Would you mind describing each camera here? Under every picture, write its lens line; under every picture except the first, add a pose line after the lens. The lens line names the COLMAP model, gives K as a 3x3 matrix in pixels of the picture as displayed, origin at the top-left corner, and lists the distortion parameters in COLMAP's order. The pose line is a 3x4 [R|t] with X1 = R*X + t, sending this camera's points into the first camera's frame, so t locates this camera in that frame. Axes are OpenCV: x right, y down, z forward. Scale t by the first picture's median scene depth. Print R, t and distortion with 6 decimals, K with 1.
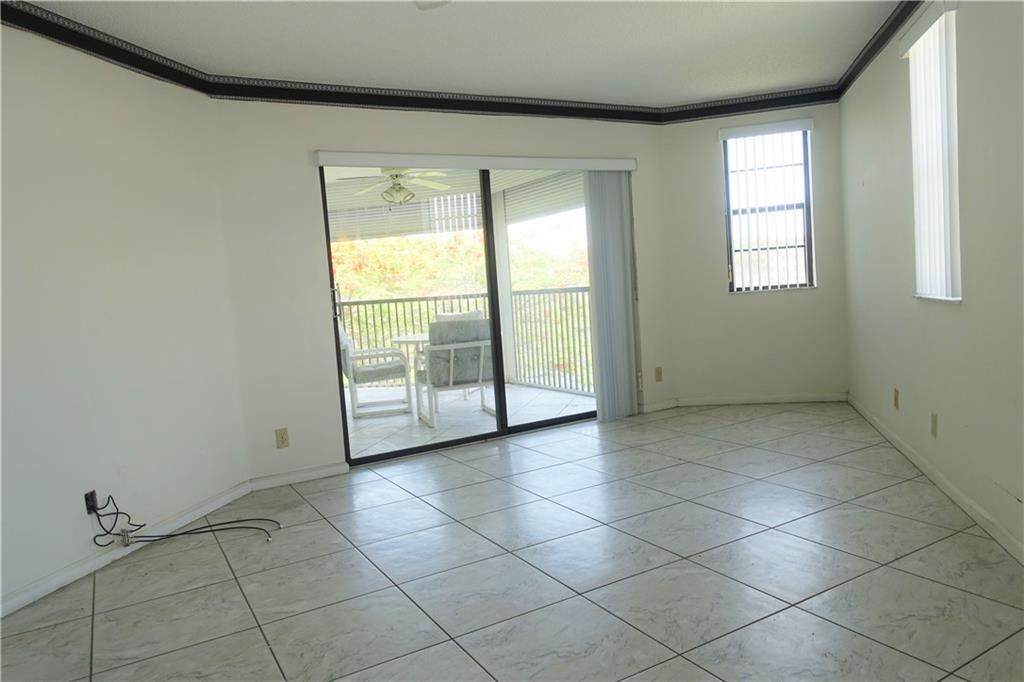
lens RADIAL K [[709.4, 0, 512.0], [0, 709.4, 341.0], [0, 0, 1]] dist [0.013320, 0.002166]
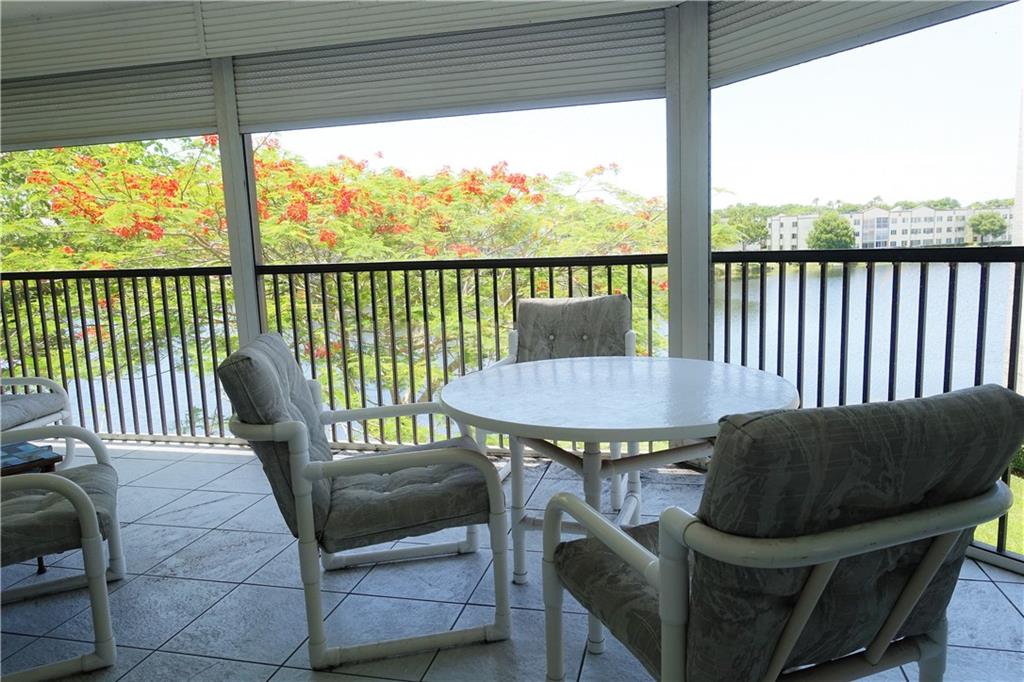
lens RADIAL K [[705.8, 0, 512.0], [0, 705.8, 341.0], [0, 0, 1]] dist [0.000475, 0.000131]
pose [[0.999254, 0.029228, 0.025240, -0.175633], [-0.030598, 0.997977, 0.055722, -0.053461], [-0.023560, -0.056453, 0.998127, 0.820921]]
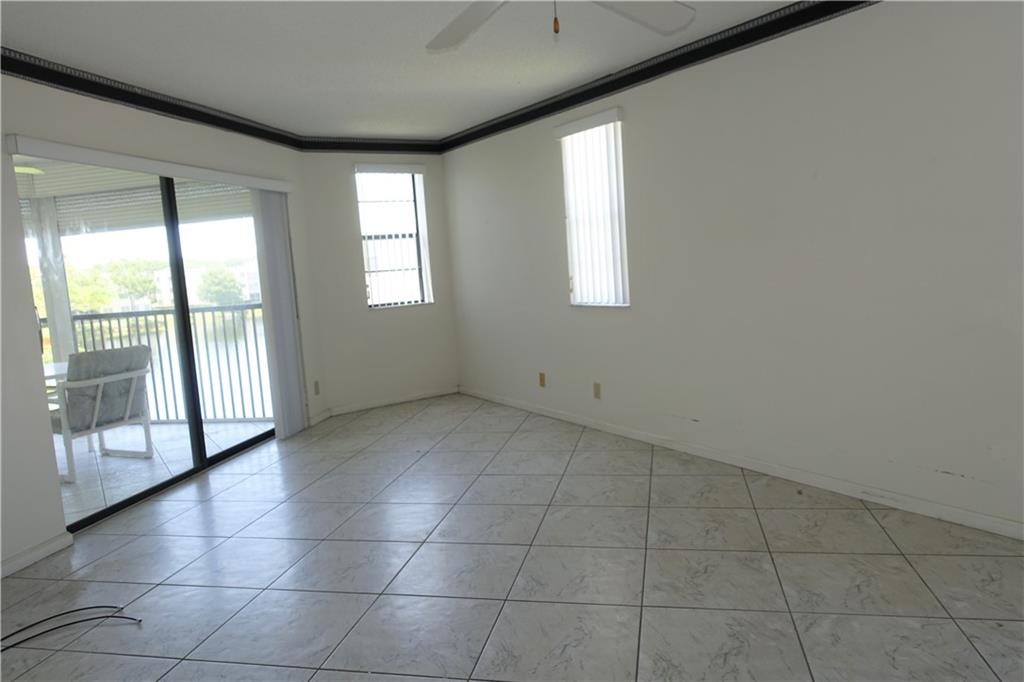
lens RADIAL K [[705.8, 0, 512.0], [0, 705.8, 341.0], [0, 0, 1]] dist [0.000475, 0.000131]
pose [[0.677482, -0.056797, 0.733343, -0.365818], [0.079058, 0.996861, 0.004171, -0.003650], [-0.731278, 0.055151, 0.679846, 0.074480]]
